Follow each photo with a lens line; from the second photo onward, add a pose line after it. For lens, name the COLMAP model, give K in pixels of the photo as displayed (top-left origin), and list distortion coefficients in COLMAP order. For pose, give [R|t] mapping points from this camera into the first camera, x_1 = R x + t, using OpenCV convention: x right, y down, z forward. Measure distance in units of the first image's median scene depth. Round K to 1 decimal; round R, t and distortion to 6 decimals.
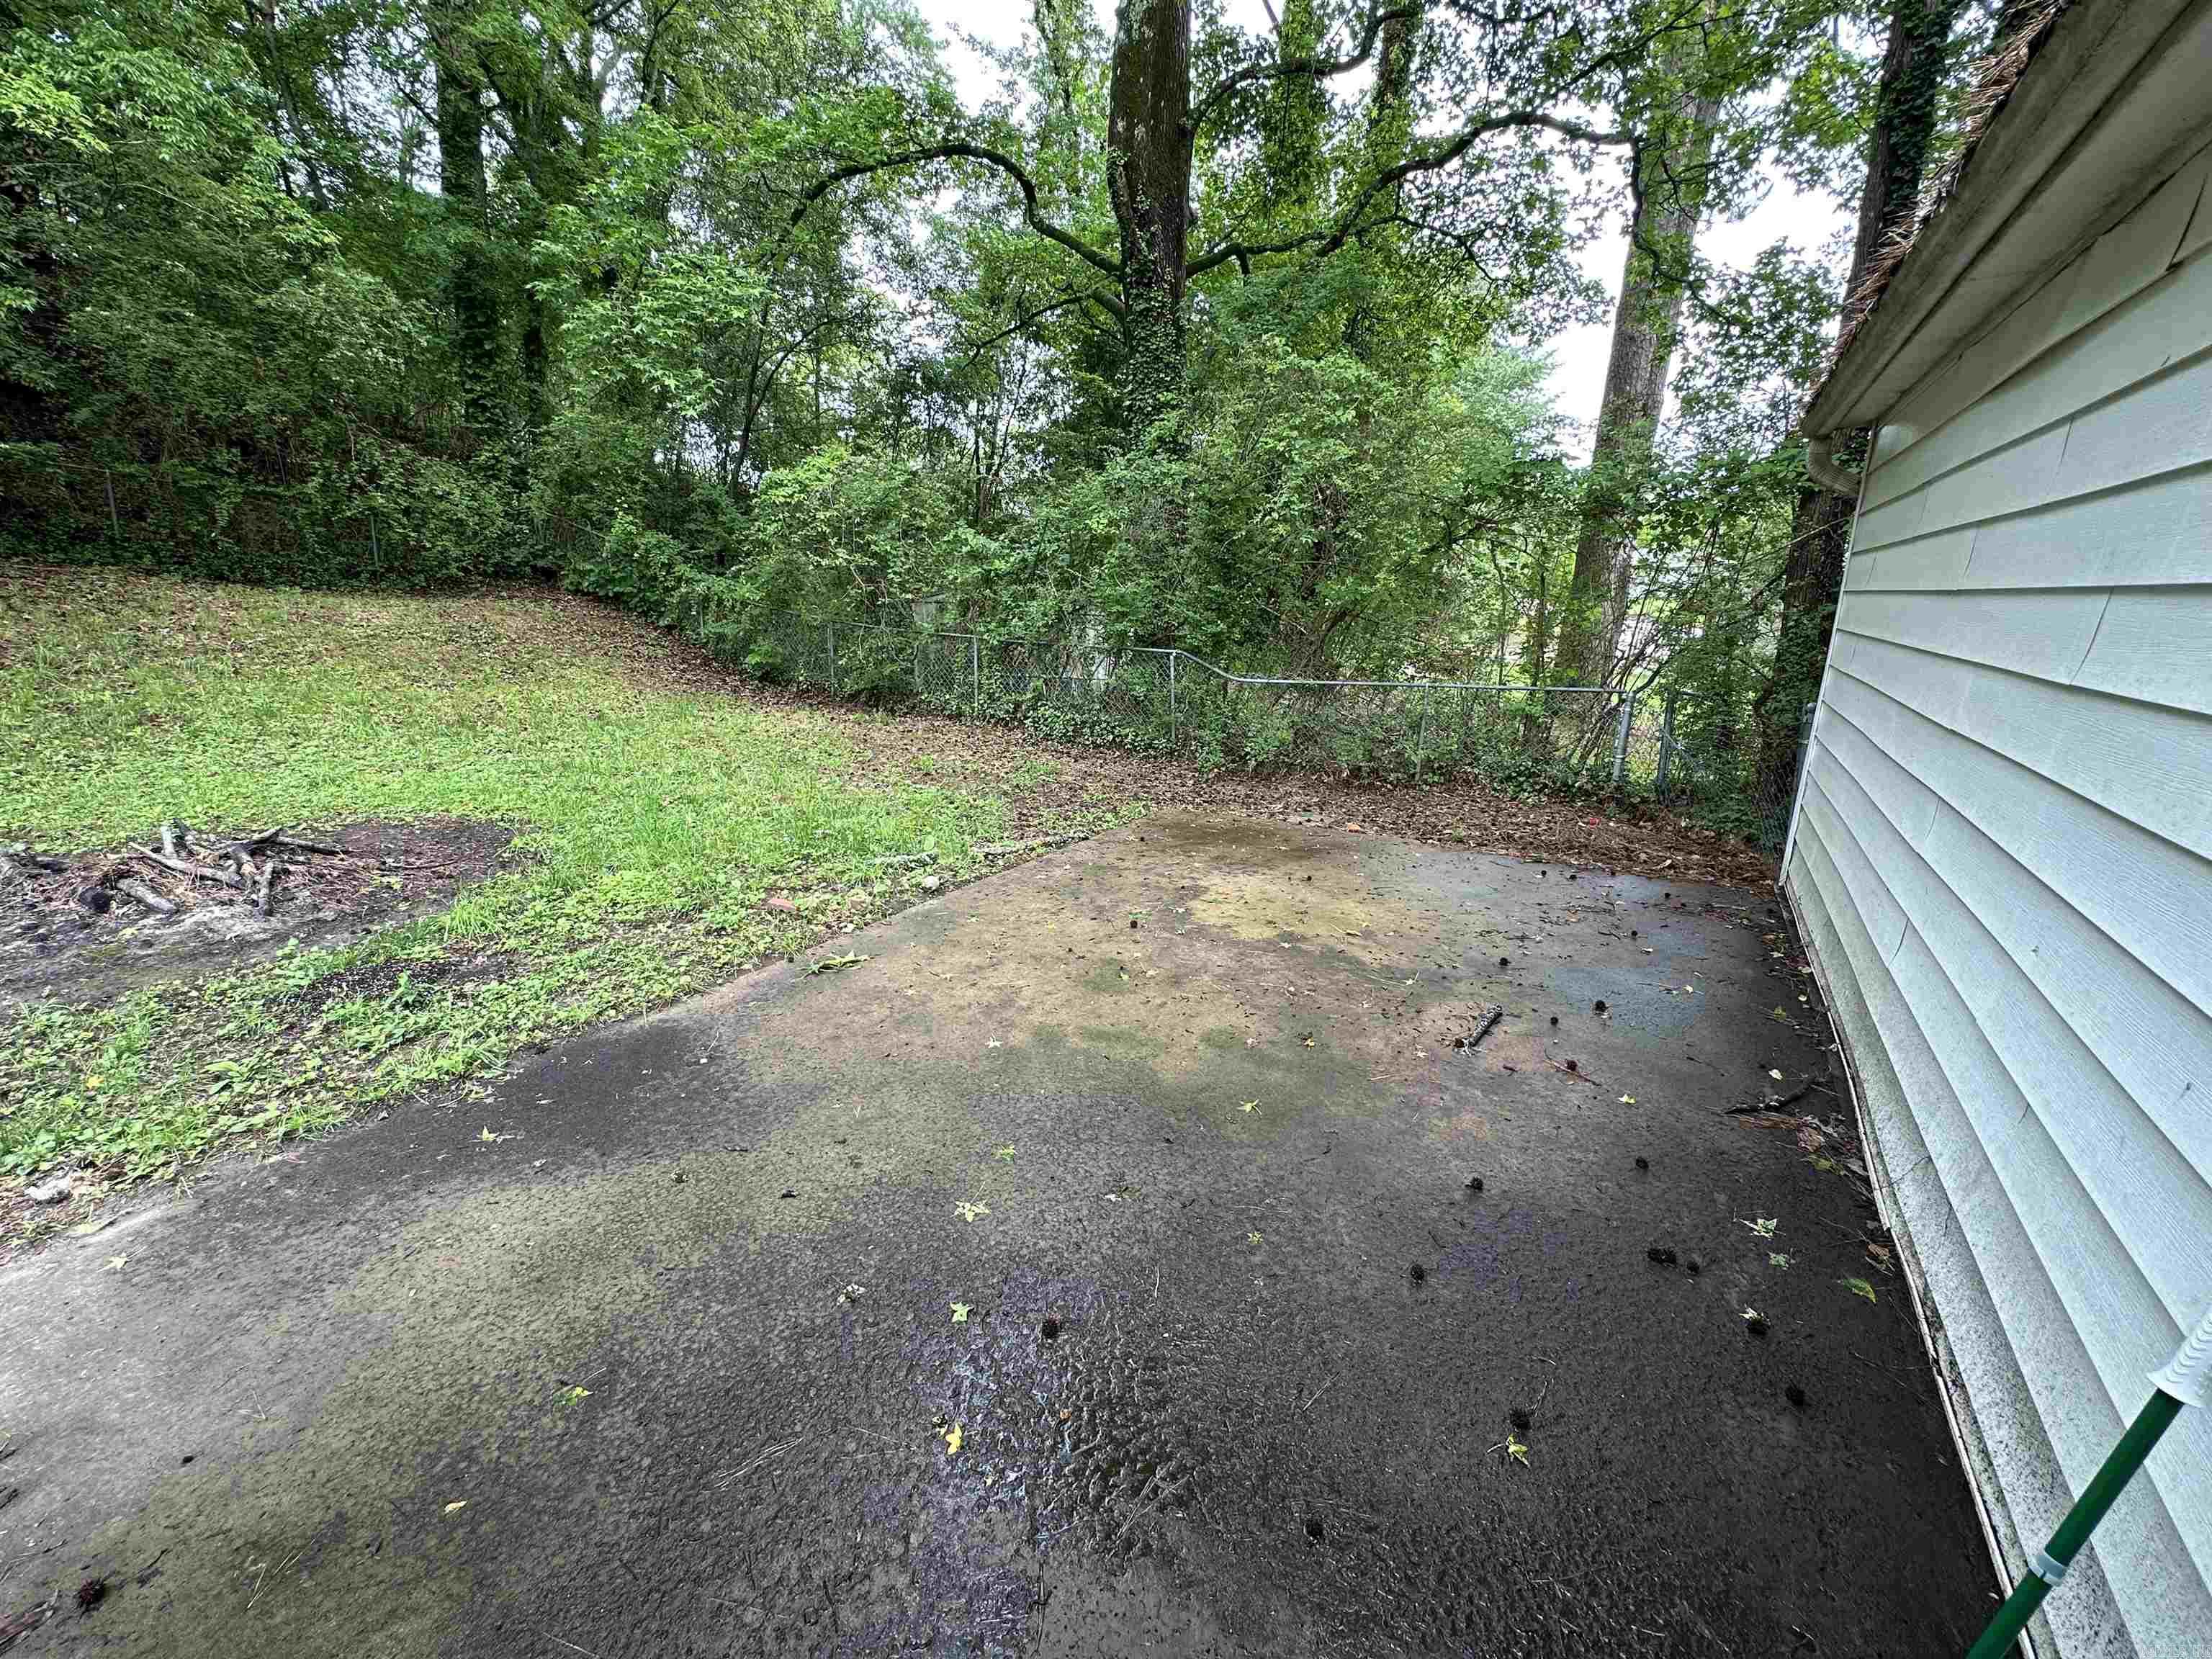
lens RADIAL K [[894.4, 0, 1106.0], [0, 894.4, 829.5], [0, 0, 1]] dist [0.001201, 0.000084]
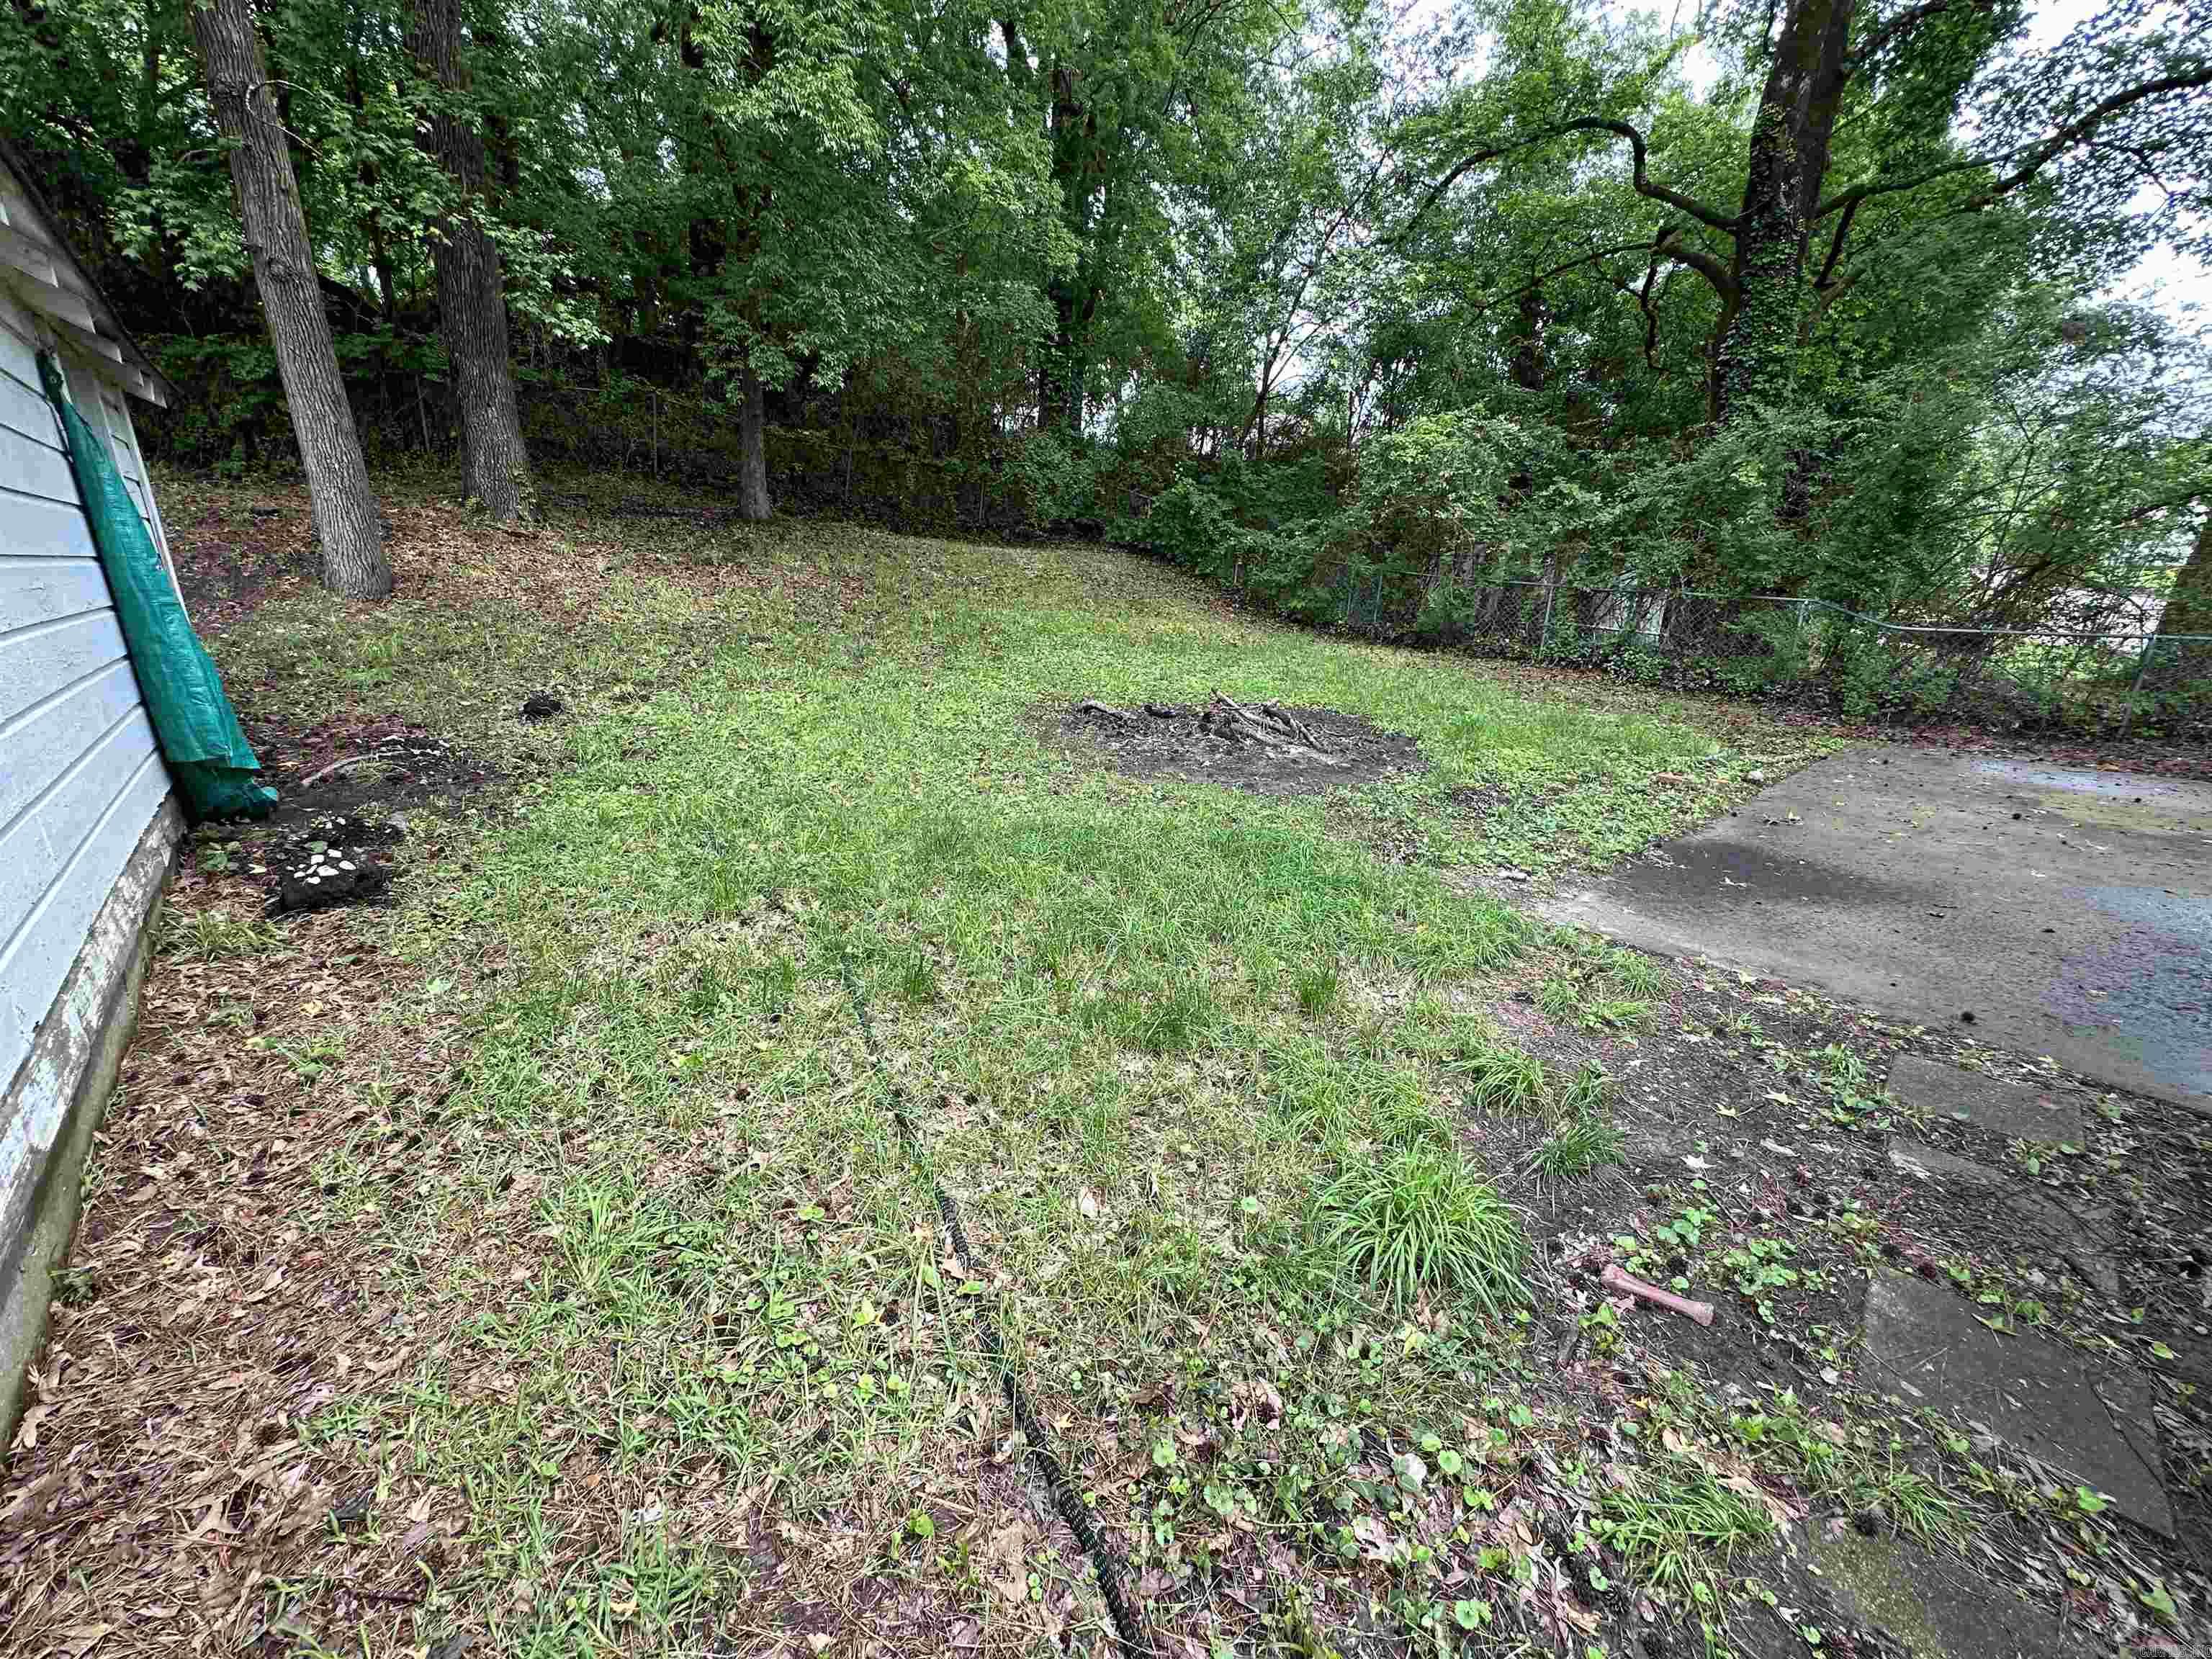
lens RADIAL K [[885.1, 0, 1106.0], [0, 885.1, 829.5], [0, 0, 1]] dist [-0.002285, -0.000486]
pose [[0.955775, 0.093847, -0.278724, -0.361479], [-0.081932, 0.995167, 0.054123, 0.071430], [0.282457, -0.028893, 0.958845, -0.206743]]
